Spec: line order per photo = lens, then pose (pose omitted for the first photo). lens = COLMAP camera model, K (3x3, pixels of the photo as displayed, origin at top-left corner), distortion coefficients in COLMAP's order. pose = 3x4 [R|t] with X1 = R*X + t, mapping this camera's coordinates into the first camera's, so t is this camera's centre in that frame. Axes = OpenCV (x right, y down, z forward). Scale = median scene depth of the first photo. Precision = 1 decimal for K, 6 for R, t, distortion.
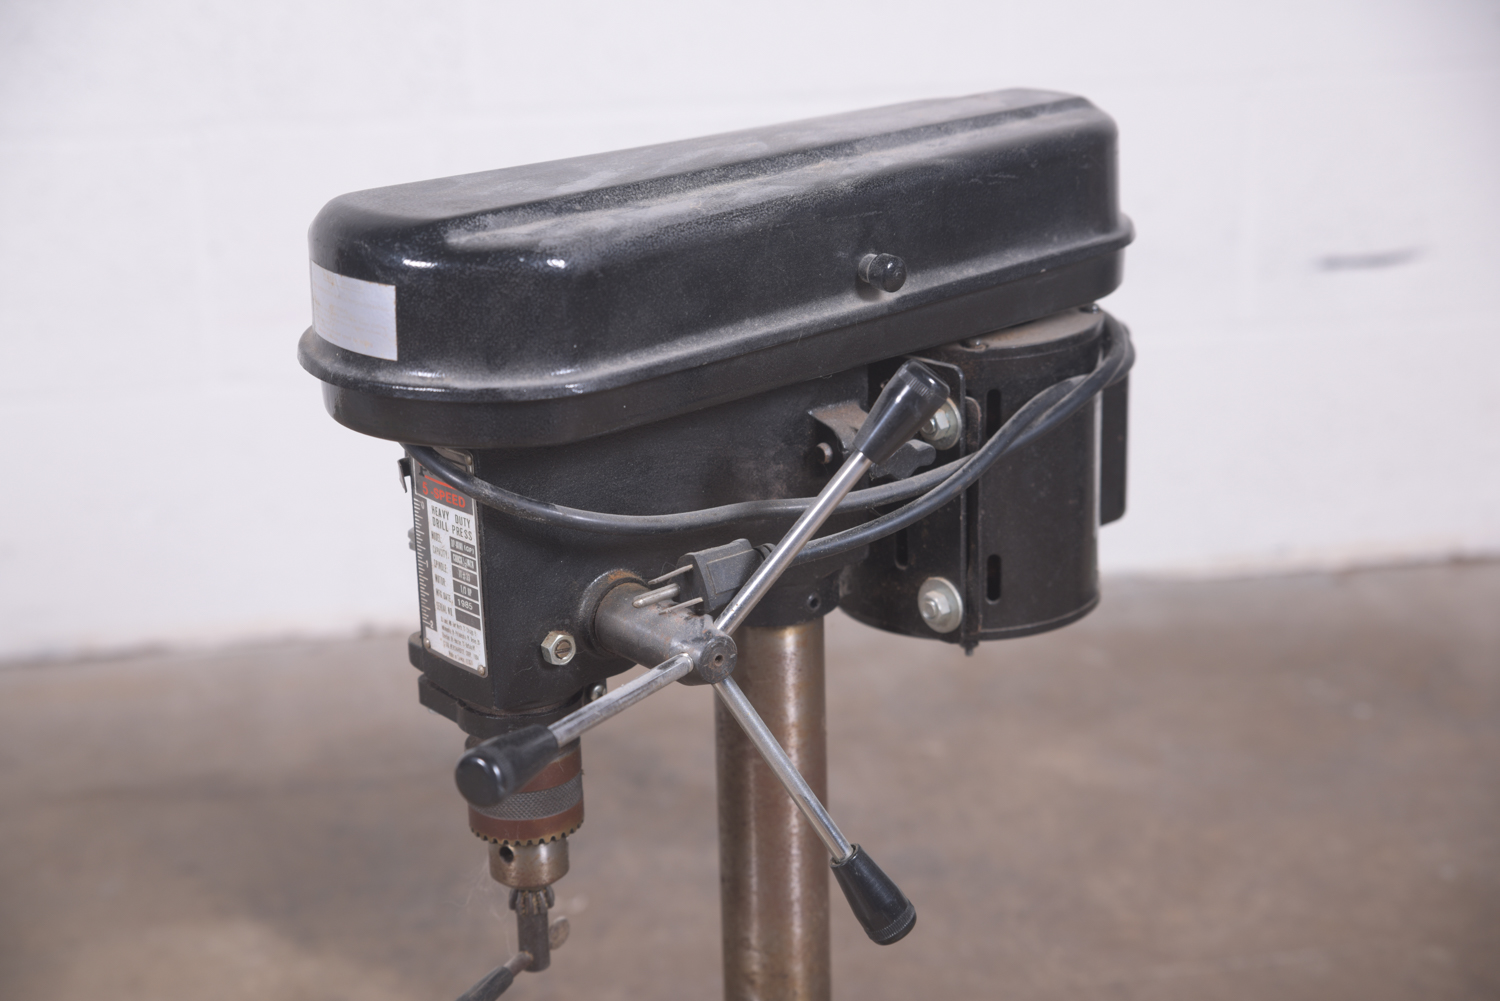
lens RADIAL K [[2782.4, 0, 750.0], [0, 2782.4, 500.5], [0, 0, 1]] dist [0.160801, 0.119915]
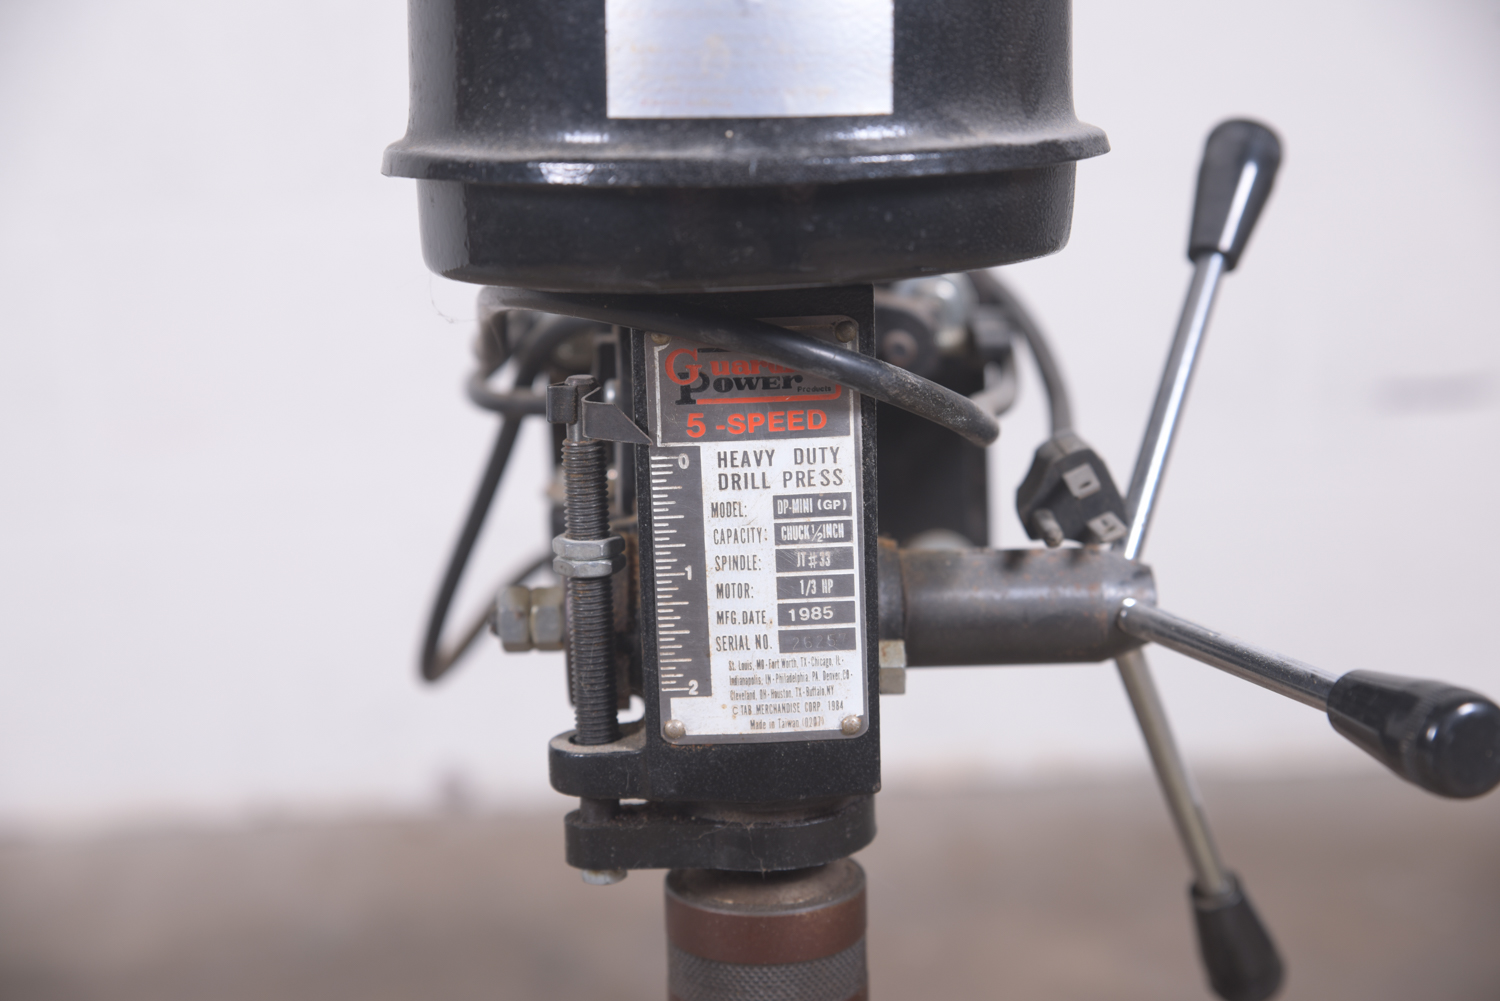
lens RADIAL K [[2782.4, 0, 750.0], [0, 2782.4, 500.5], [0, 0, 1]] dist [0.160801, 0.119915]
pose [[0.634605, -0.140249, 0.760004, -0.522744], [0.257140, 0.965684, -0.036508, 0.032189], [-0.728804, 0.218596, 0.648892, 0.636621]]
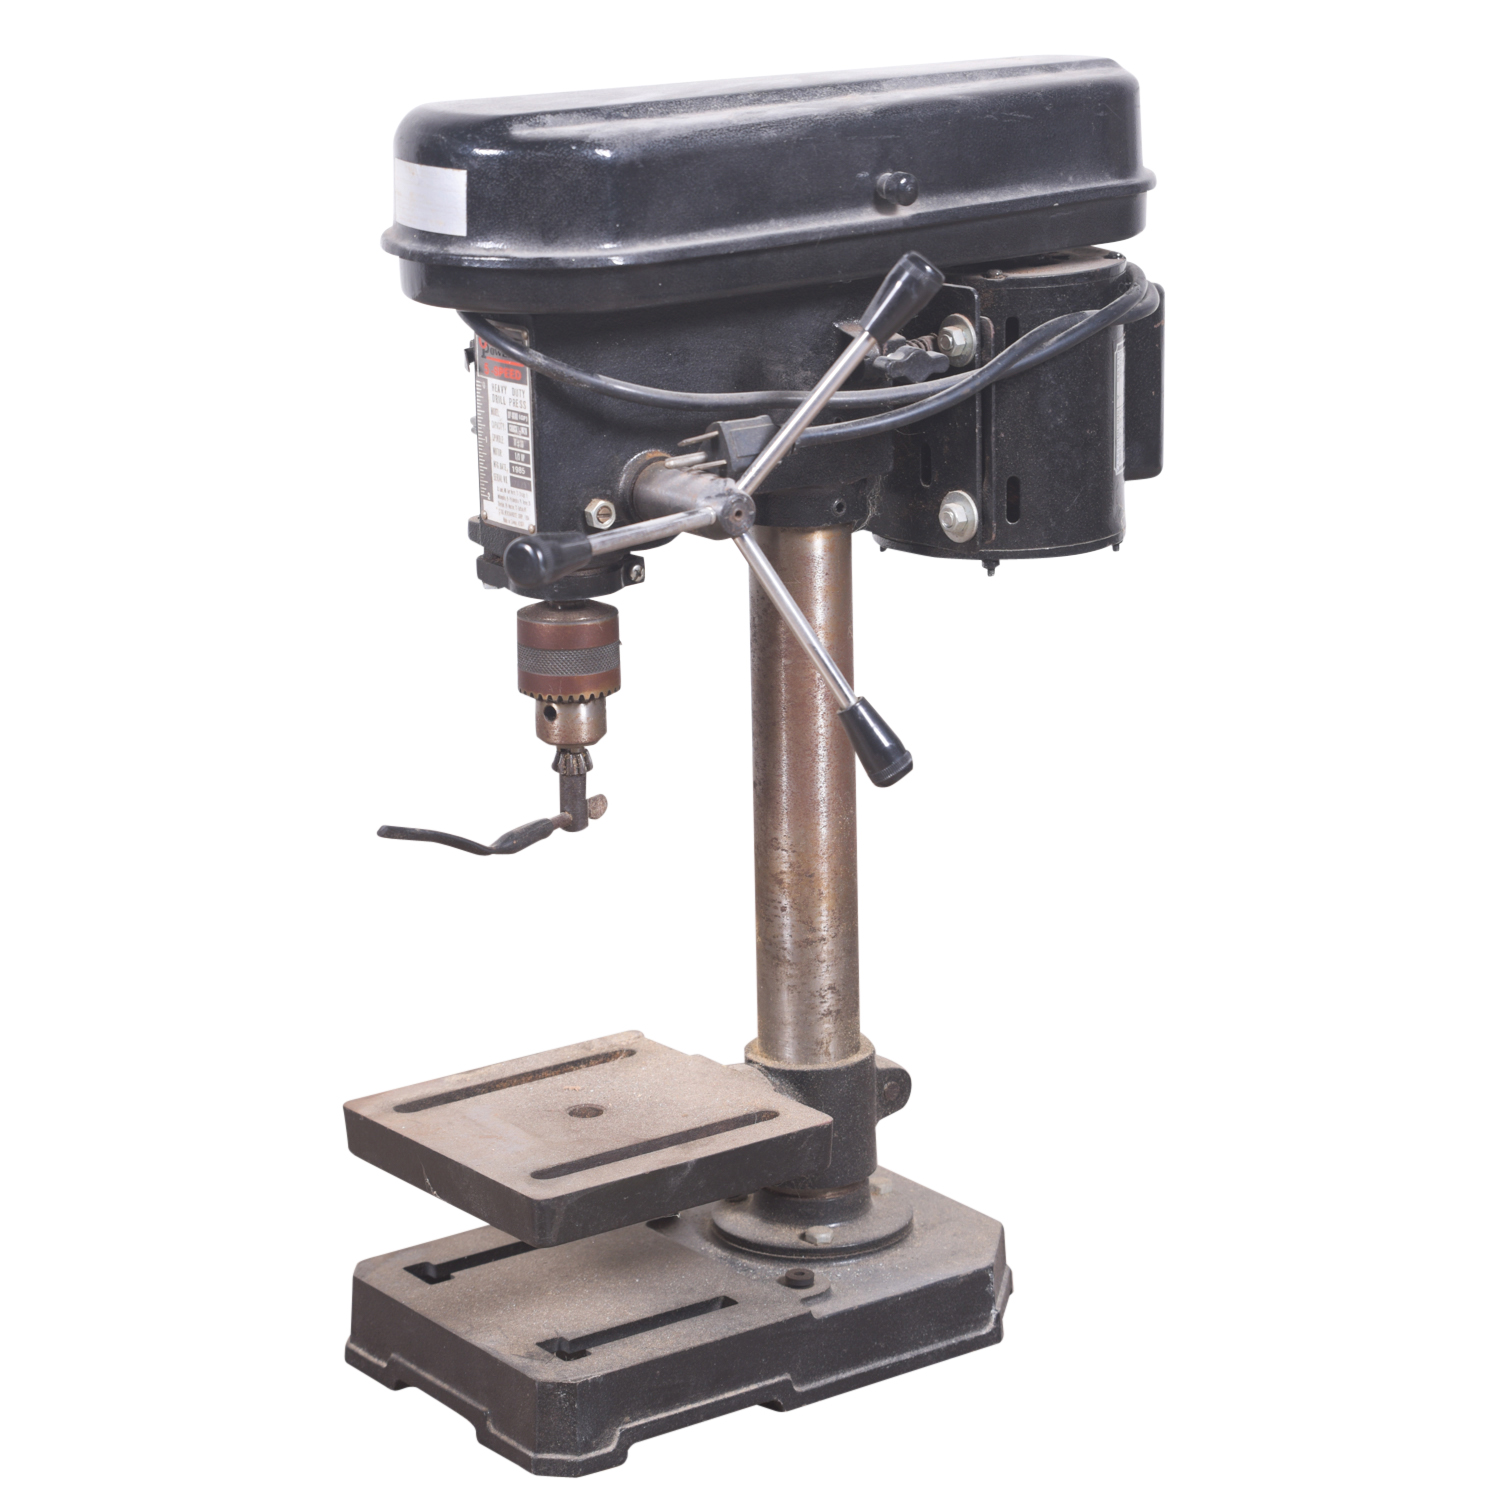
lens RADIAL K [[4689.2, 0, 750.0], [0, 4689.2, 750.0], [0, 0, 1]] dist [0.022716, 3.499547]
pose [[0.997955, 0.021835, -0.060069, 0.107078], [-0.025857, 0.997417, -0.067012, 0.272591], [0.058451, 0.068428, 0.995942, -0.872106]]
